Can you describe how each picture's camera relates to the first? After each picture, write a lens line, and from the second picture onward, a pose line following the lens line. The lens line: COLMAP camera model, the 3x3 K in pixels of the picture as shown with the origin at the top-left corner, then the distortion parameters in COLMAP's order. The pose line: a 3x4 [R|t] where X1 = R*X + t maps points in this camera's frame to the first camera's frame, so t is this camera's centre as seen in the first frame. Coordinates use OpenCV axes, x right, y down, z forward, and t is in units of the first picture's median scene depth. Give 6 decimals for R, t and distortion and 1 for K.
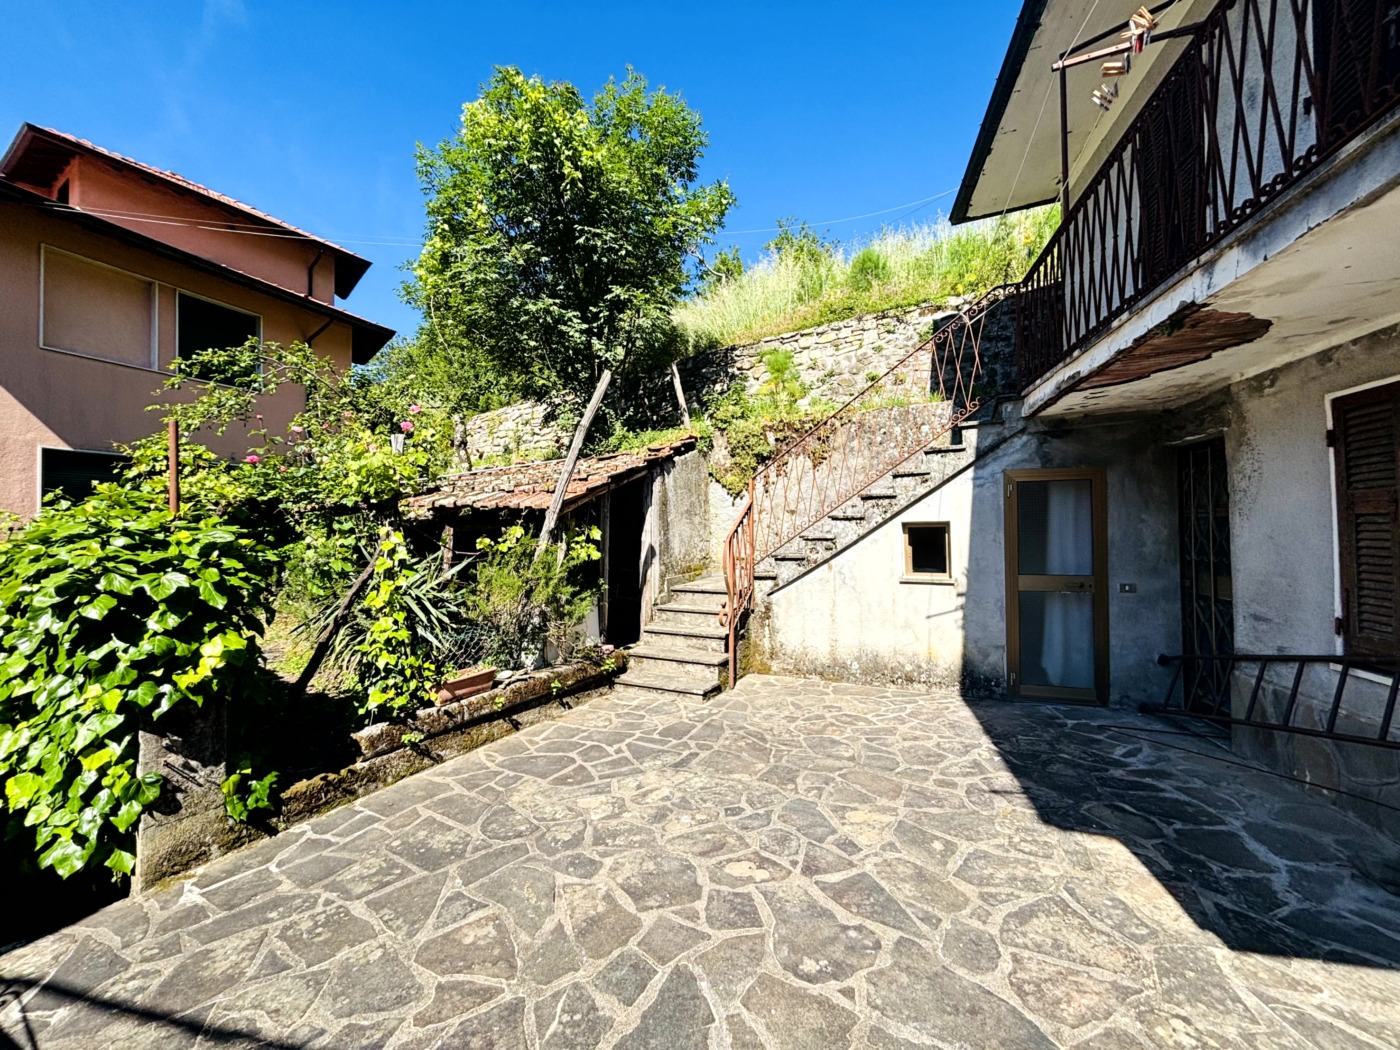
lens RADIAL K [[569.6, 0, 700.3], [0, 569.6, 521.4], [0, 0, 1]] dist [-0.000705, -0.000089]
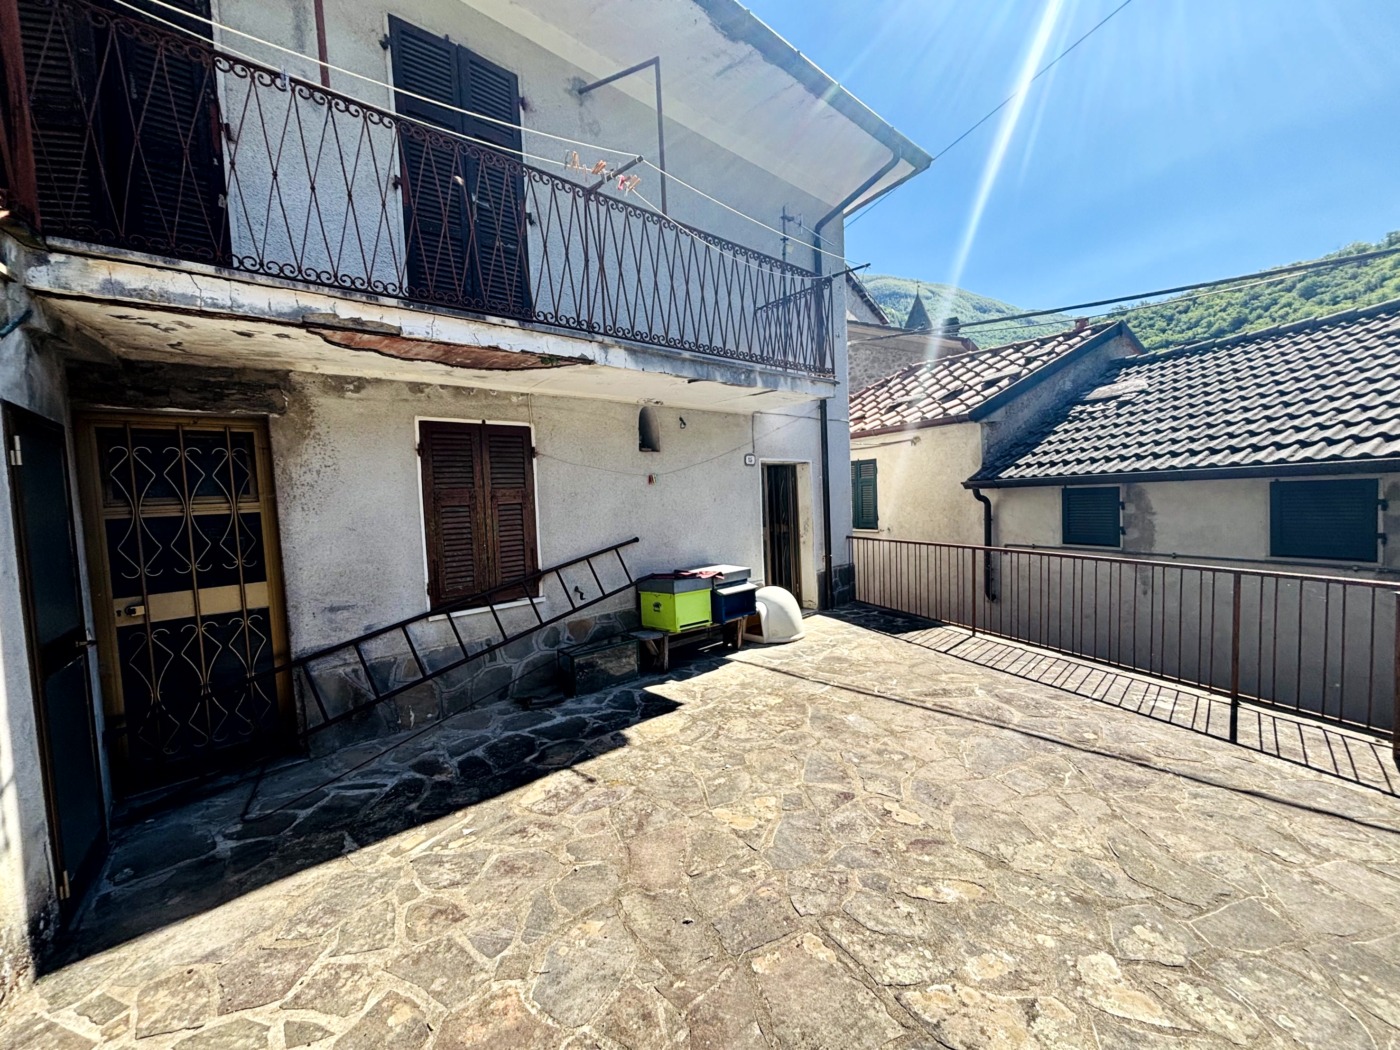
lens RADIAL K [[561.2, 0, 700.0], [0, 561.2, 525.0], [0, 0, 1]] dist [0.003272, 0.000377]
pose [[-0.833519, 0.015732, 0.552267, -0.133008], [0.042573, 0.998451, 0.035812, 0.008302], [-0.550848, 0.053361, -0.832898, 1.409614]]
